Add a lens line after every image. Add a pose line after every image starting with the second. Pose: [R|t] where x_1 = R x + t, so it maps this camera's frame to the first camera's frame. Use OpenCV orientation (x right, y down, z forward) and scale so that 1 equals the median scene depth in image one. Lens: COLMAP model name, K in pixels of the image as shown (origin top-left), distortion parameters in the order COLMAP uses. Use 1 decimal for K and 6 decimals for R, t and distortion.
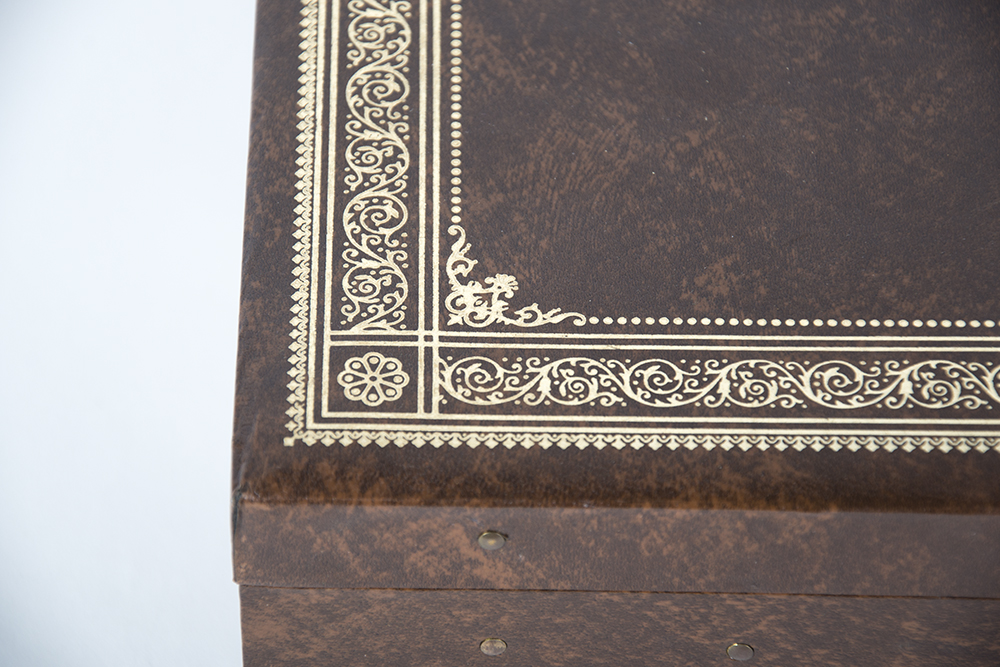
lens RADIAL K [[3730.3, 0, 500.0], [0, 3730.3, 333.5], [0, 0, 1]] dist [0.817314, 1.203344]
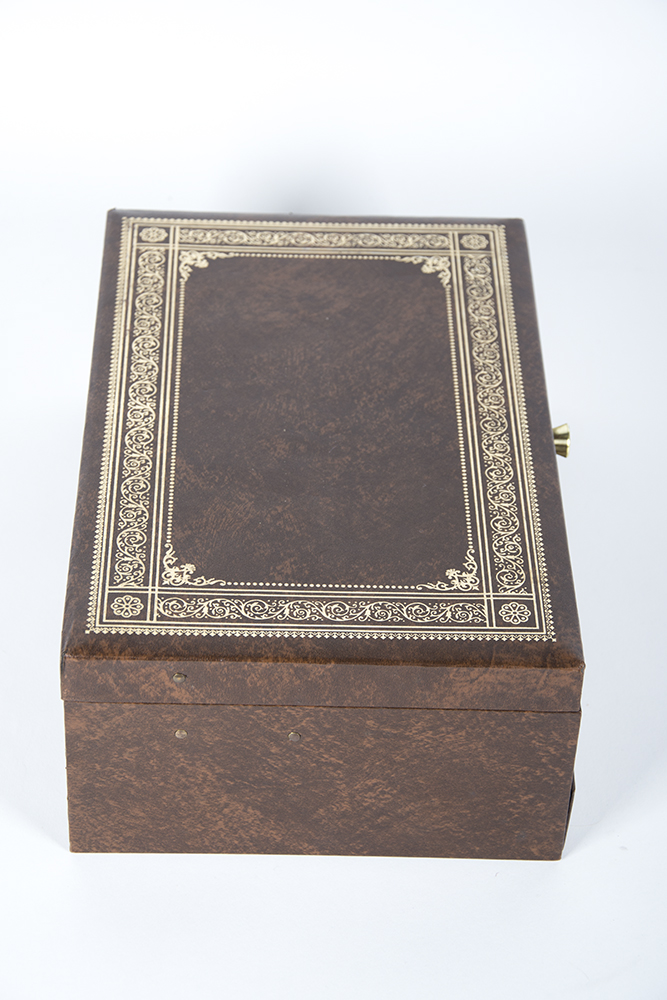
lens RADIAL K [[2335.0, 0, 333.5], [0, 2335.0, 500.0], [0, 0, 1]] dist [0.407783, 0.096570]
pose [[0.999712, 0.010165, 0.021721, 0.056253], [-0.006976, 0.989822, -0.142141, 0.143752], [-0.022945, 0.141948, 0.989608, -0.373826]]
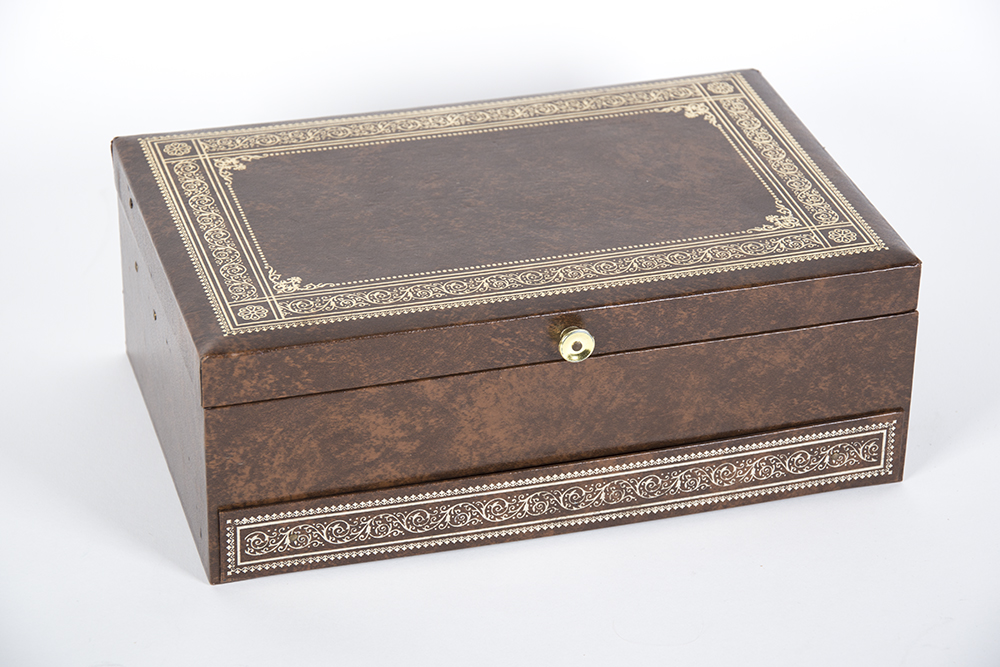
lens RADIAL K [[3076.8, 0, 500.0], [0, 3076.8, 333.5], [0, 0, 1]] dist [0.690131, 0.710267]
pose [[0.280390, 0.471391, -0.836165, 1.801585], [-0.731059, 0.669380, 0.132221, -0.333954], [0.622040, 0.574213, 0.532302, 0.096637]]
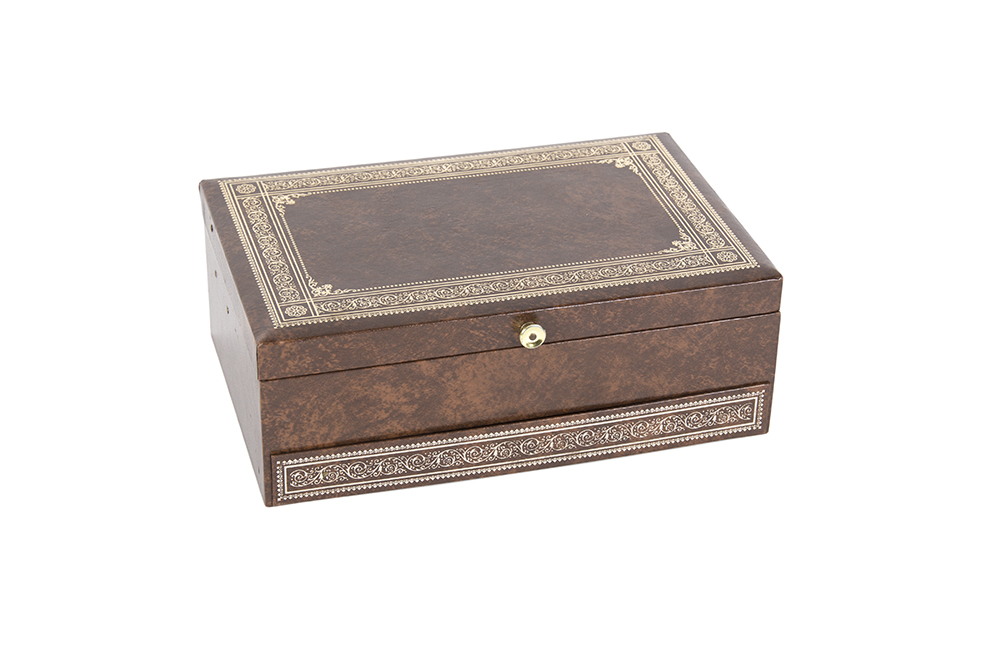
lens RADIAL K [[2144.9, 0, 500.0], [0, 2144.9, 333.5], [0, 0, 1]] dist [0.301260, -0.027348]
pose [[0.274290, 0.488861, -0.828118, 1.721907], [-0.735428, 0.661487, 0.146905, -0.359655], [0.619606, 0.568726, 0.540961, 0.142831]]
